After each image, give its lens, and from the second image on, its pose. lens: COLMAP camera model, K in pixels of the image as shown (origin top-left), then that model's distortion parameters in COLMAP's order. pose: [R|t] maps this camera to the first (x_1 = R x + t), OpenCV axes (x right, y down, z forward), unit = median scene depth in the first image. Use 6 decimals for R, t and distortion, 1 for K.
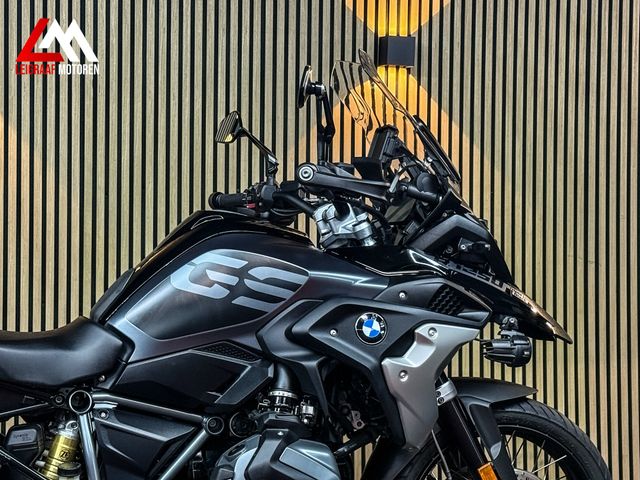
lens RADIAL K [[1360.6, 0, 316.1], [0, 1360.6, 235.5], [0, 0, 1]] dist [0.144696, 0.000000]
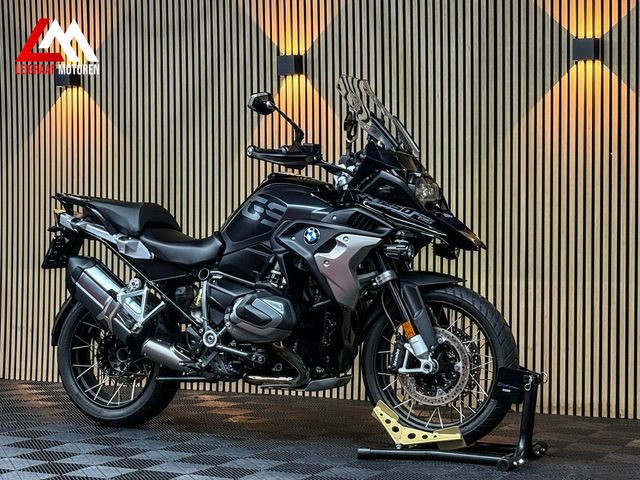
lens RADIAL K [[1360.6, 0, 318.5], [0, 1360.6, 242.3], [0, 0, 1]] dist [0.144696, 0.000000]
pose [[0.737895, 0.005492, -0.674893, 1.172838], [0.012744, 0.999675, 0.022069, 0.035029], [0.674795, -0.024885, 0.737586, -0.282898]]
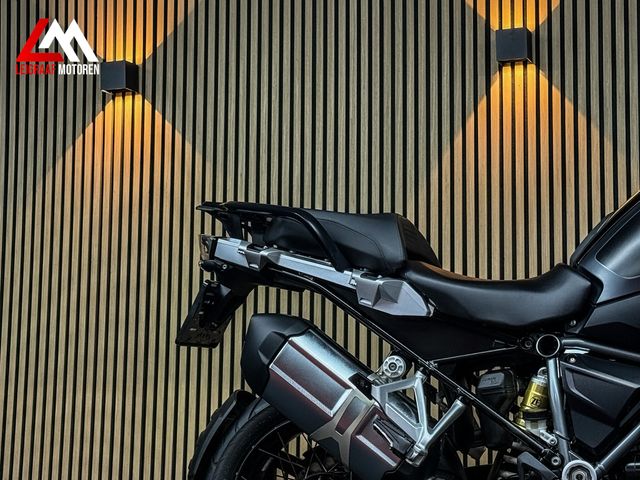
lens RADIAL K [[1360.6, 0, 320.5], [0, 1360.6, 246.4], [0, 0, 1]] dist [0.144696, 0.000000]
pose [[0.818623, -0.067651, -0.570333, 0.230896], [0.002623, 0.993468, -0.114077, 0.152785], [0.574325, 0.091890, 0.813454, 0.128105]]
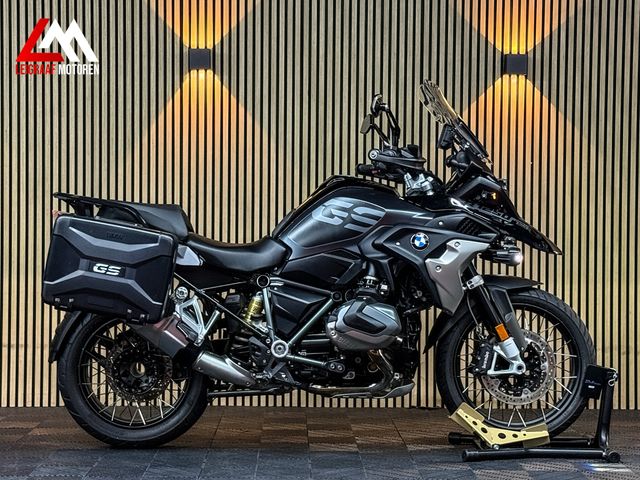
lens RADIAL K [[1389.9, 0, 321.0], [0, 1389.9, 242.4], [0, 0, 1]] dist [0.127398, 0.000000]
pose [[0.967932, 0.006284, -0.251135, 0.347413], [0.001003, 0.999582, 0.028878, 0.016111], [0.251212, -0.028204, 0.967521, -0.727447]]
